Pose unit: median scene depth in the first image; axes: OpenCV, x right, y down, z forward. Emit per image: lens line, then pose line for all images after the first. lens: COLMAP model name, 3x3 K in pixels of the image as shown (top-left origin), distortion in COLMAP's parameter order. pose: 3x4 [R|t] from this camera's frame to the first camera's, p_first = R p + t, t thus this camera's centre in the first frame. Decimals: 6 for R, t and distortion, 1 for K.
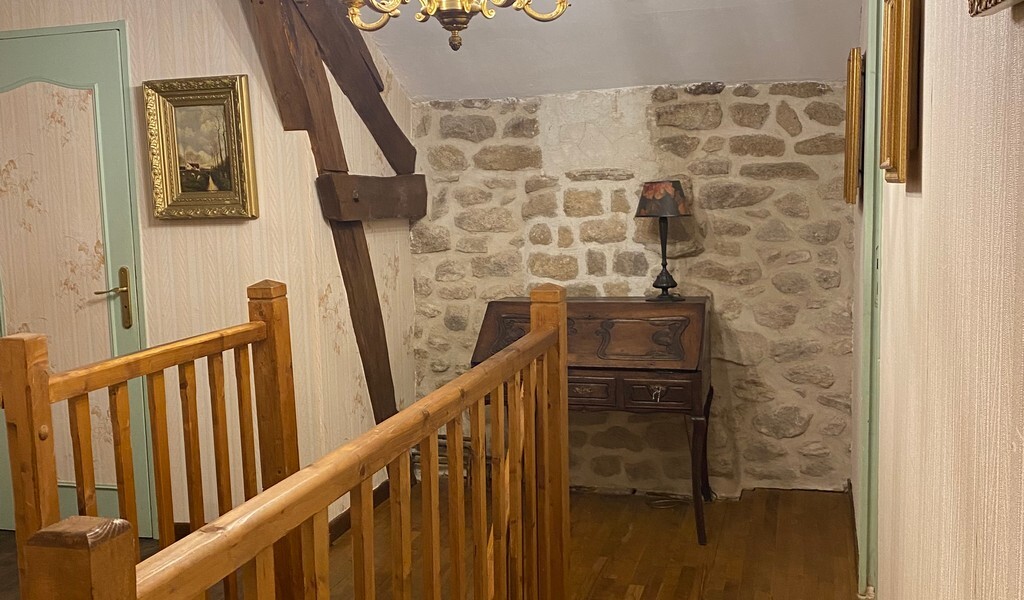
lens RADIAL K [[1047.3, 0, 512.0], [0, 1047.3, 300.0], [0, 0, 1]] dist [0.115560, -0.634352]
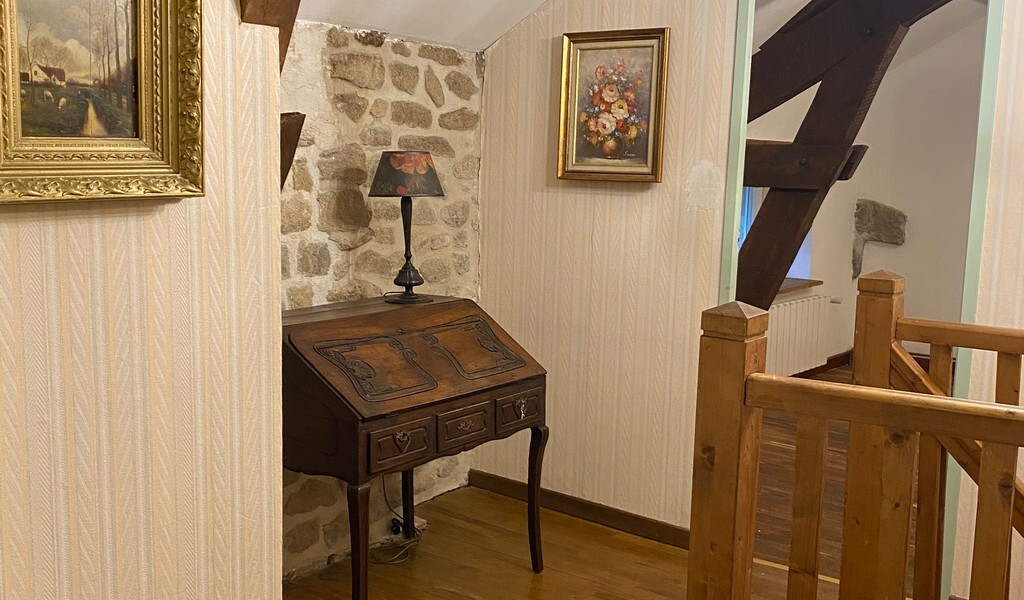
lens RADIAL K [[1047.3, 0, 512.0], [0, 1047.3, 300.0], [0, 0, 1]] dist [0.115560, -0.634352]
pose [[0.355771, -0.090513, 0.930180, -0.552929], [0.069672, 0.995098, 0.070182, -0.050042], [-0.931973, 0.039838, 0.360333, 0.618792]]
